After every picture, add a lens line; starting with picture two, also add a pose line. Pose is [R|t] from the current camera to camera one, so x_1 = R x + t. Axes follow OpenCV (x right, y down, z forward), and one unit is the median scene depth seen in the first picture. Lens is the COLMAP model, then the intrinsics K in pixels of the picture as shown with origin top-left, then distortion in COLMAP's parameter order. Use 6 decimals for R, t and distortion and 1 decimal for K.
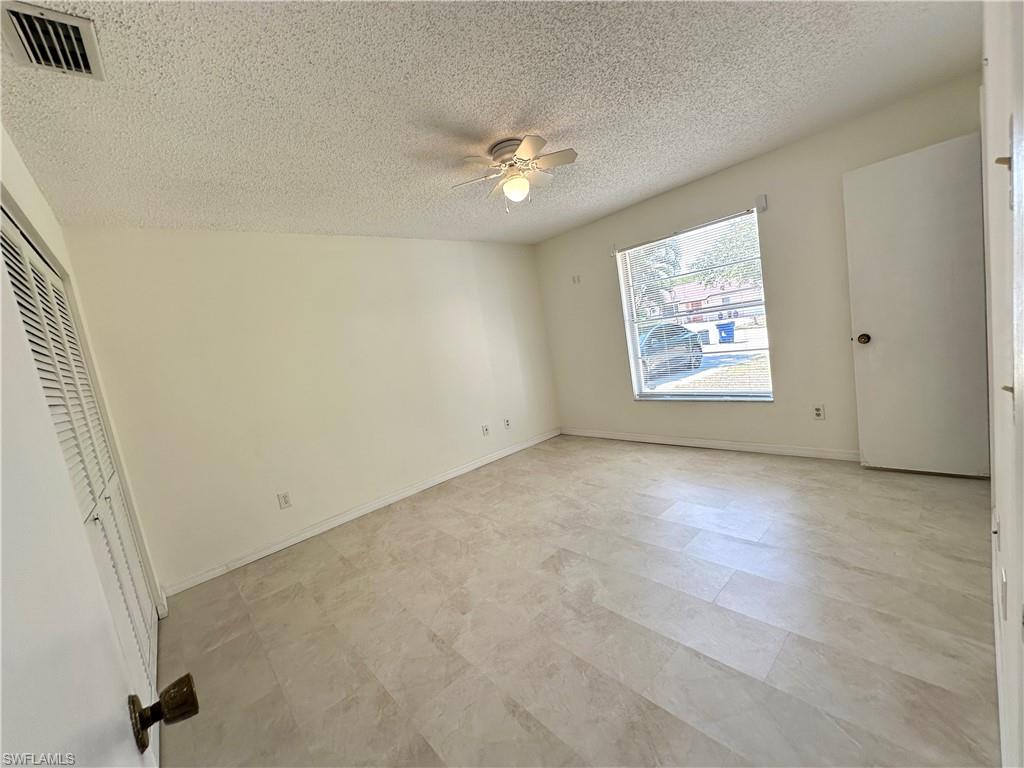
lens RADIAL K [[408.9, 0, 511.2], [0, 408.9, 384.2], [0, 0, 1]] dist [-0.003552, 0.000829]
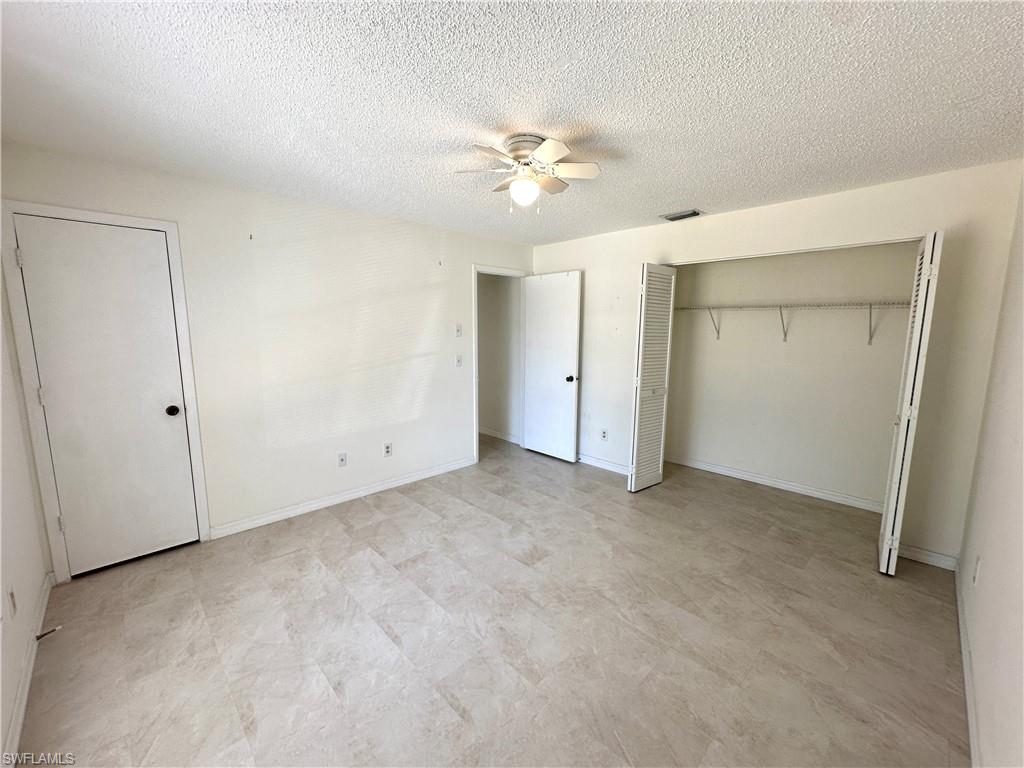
lens RADIAL K [[408.9, 0, 511.2], [0, 408.9, 384.2], [0, 0, 1]] dist [-0.003552, 0.000829]
pose [[-0.987273, 0.157691, -0.020629, 0.116284], [0.147248, 0.955388, 0.256031, -0.292329], [0.060083, 0.249735, -0.966448, 1.832591]]
